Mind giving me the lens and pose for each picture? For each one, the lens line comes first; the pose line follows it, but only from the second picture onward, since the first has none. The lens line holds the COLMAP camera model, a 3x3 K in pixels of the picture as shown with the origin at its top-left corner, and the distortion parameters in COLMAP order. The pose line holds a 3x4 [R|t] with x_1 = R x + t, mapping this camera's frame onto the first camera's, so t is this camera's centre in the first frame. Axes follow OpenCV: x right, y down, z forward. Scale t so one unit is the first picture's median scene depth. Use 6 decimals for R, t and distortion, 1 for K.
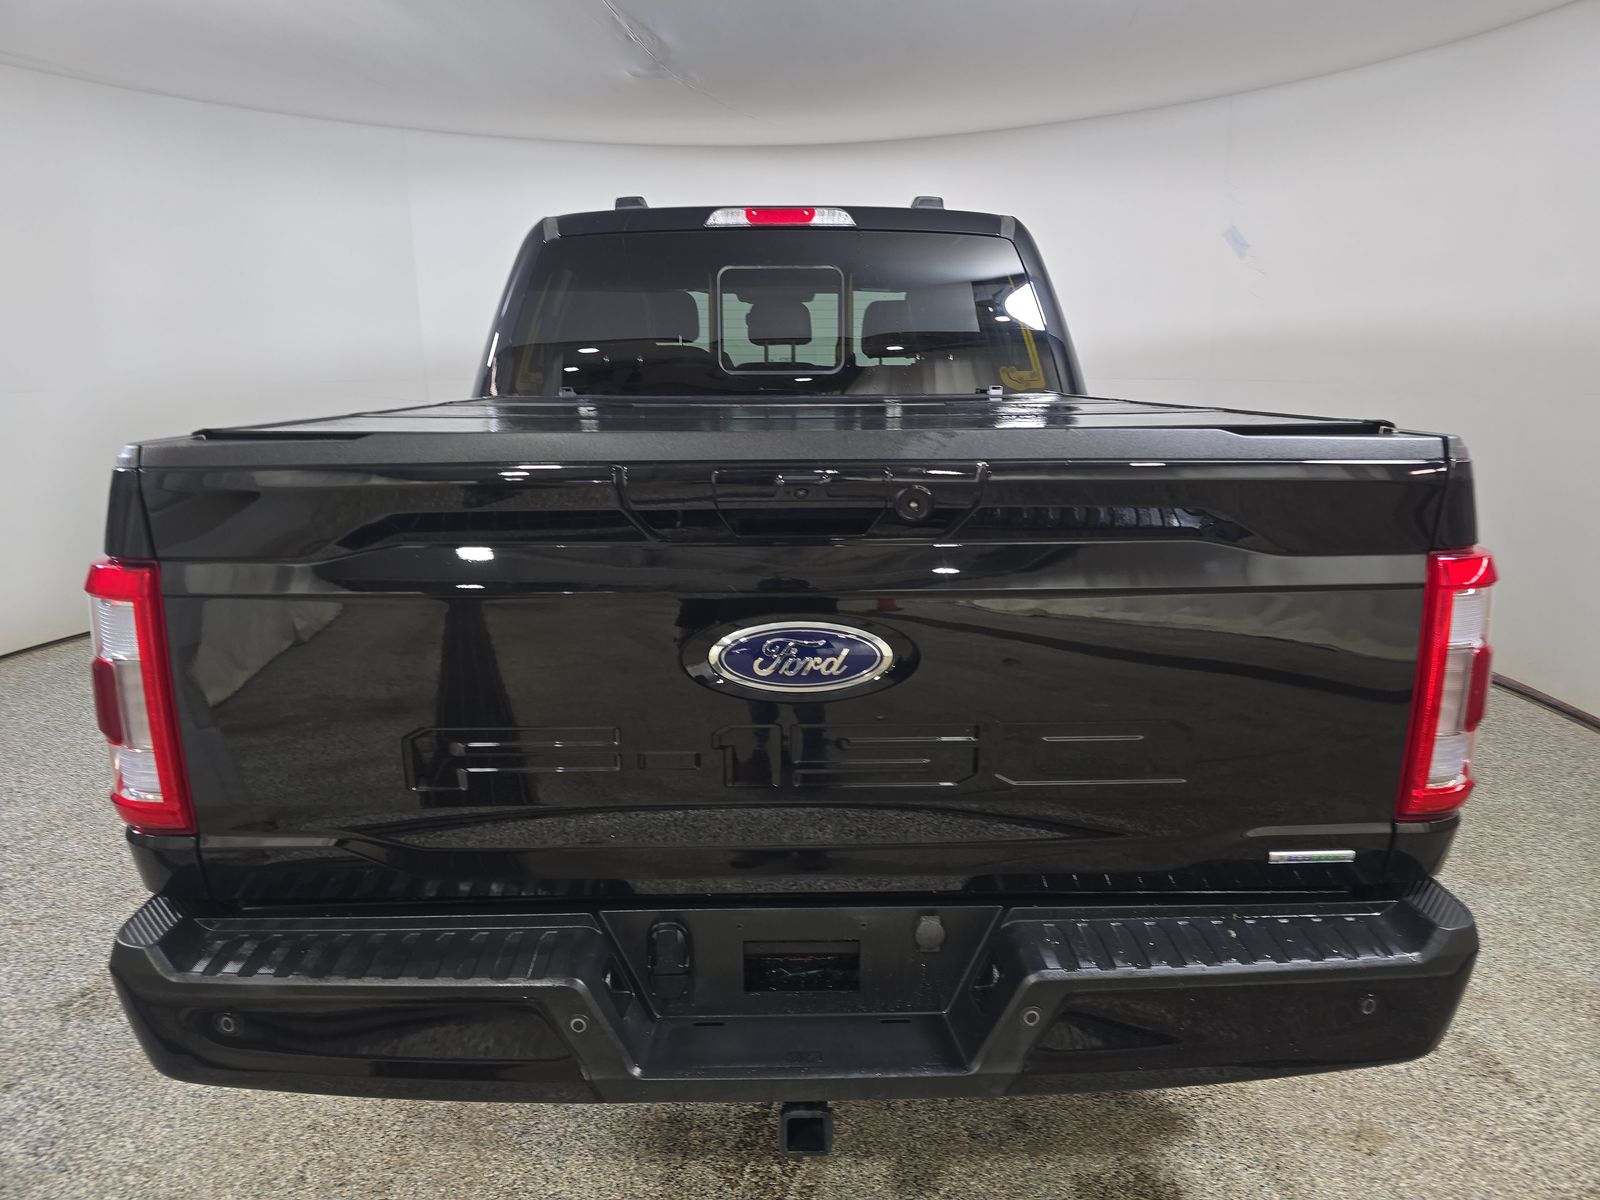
lens RADIAL K [[1106.5, 0, 800.8], [0, 1106.5, 604.6], [0, 0, 1]] dist [0.025504, -0.042942]
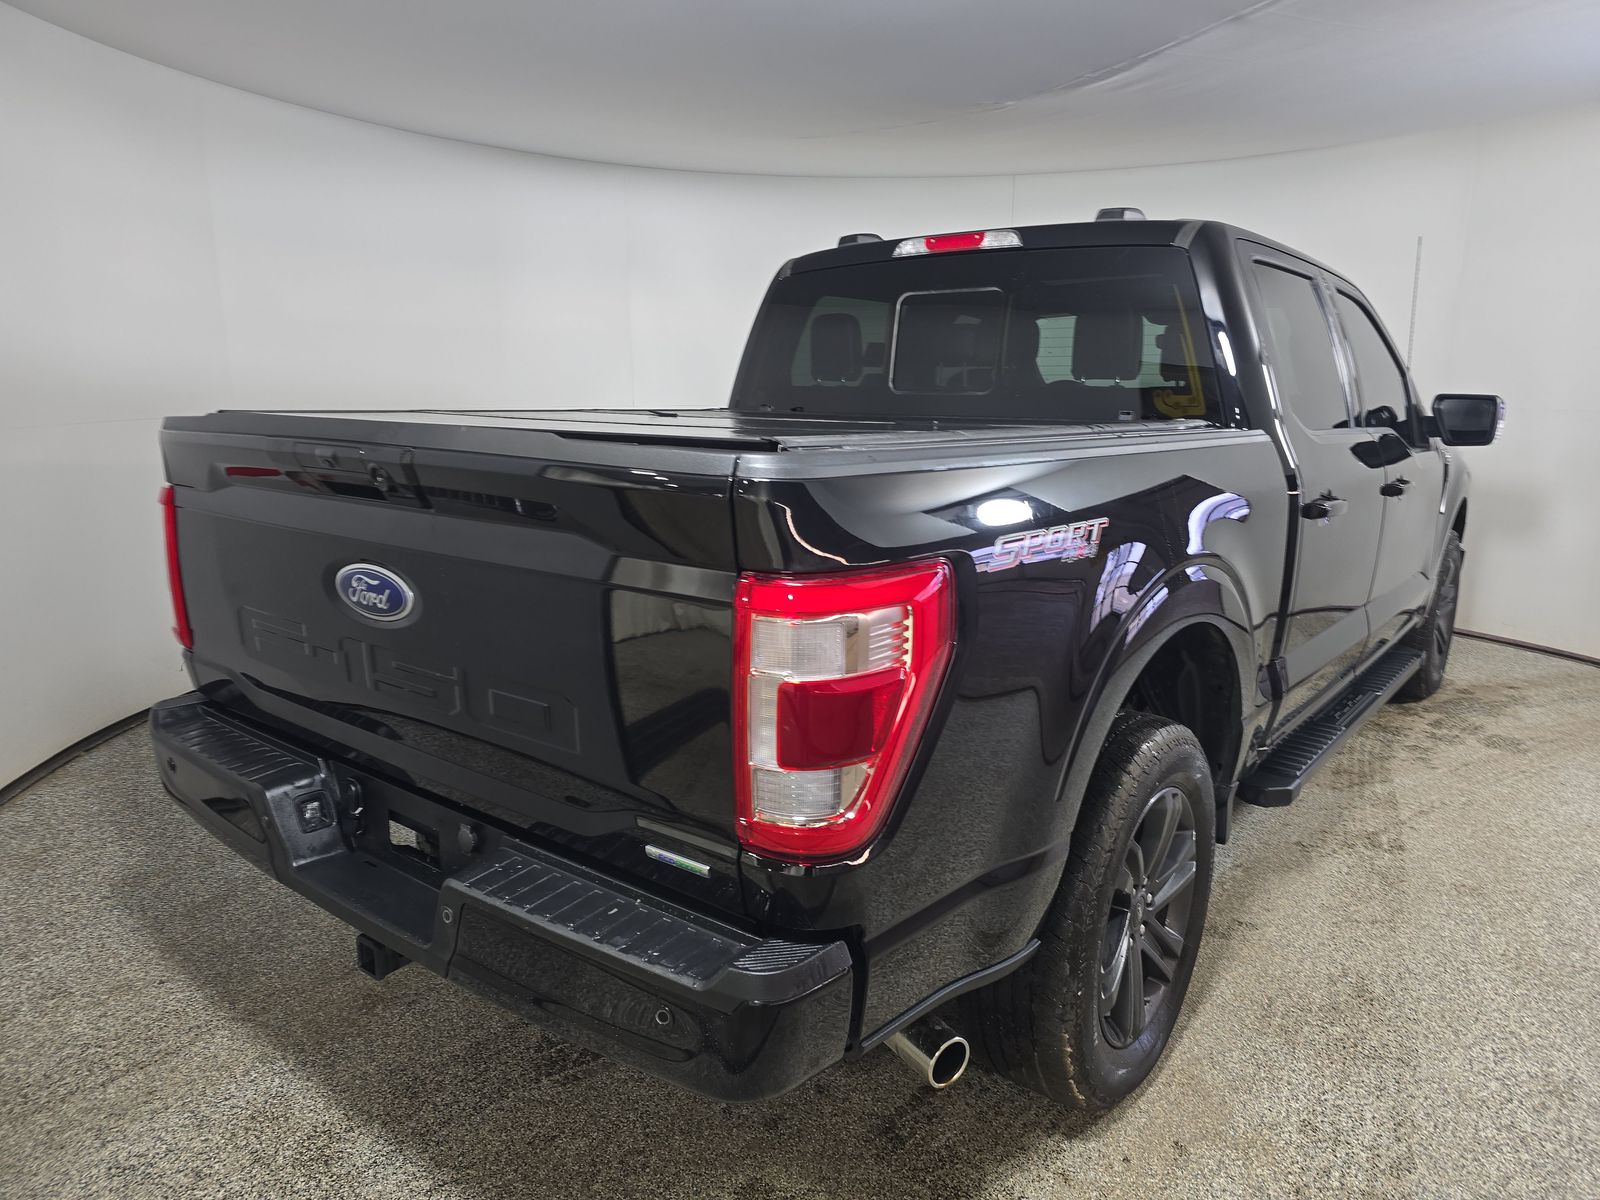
lens RADIAL K [[1106.5, 0, 797.7], [0, 1106.5, 604.2], [0, 0, 1]] dist [0.025504, -0.042942]
pose [[0.757128, 0.133889, -0.639399, 0.576793], [-0.149830, 0.988271, 0.029525, -0.025335], [0.635852, 0.073447, 0.768308, 0.137212]]
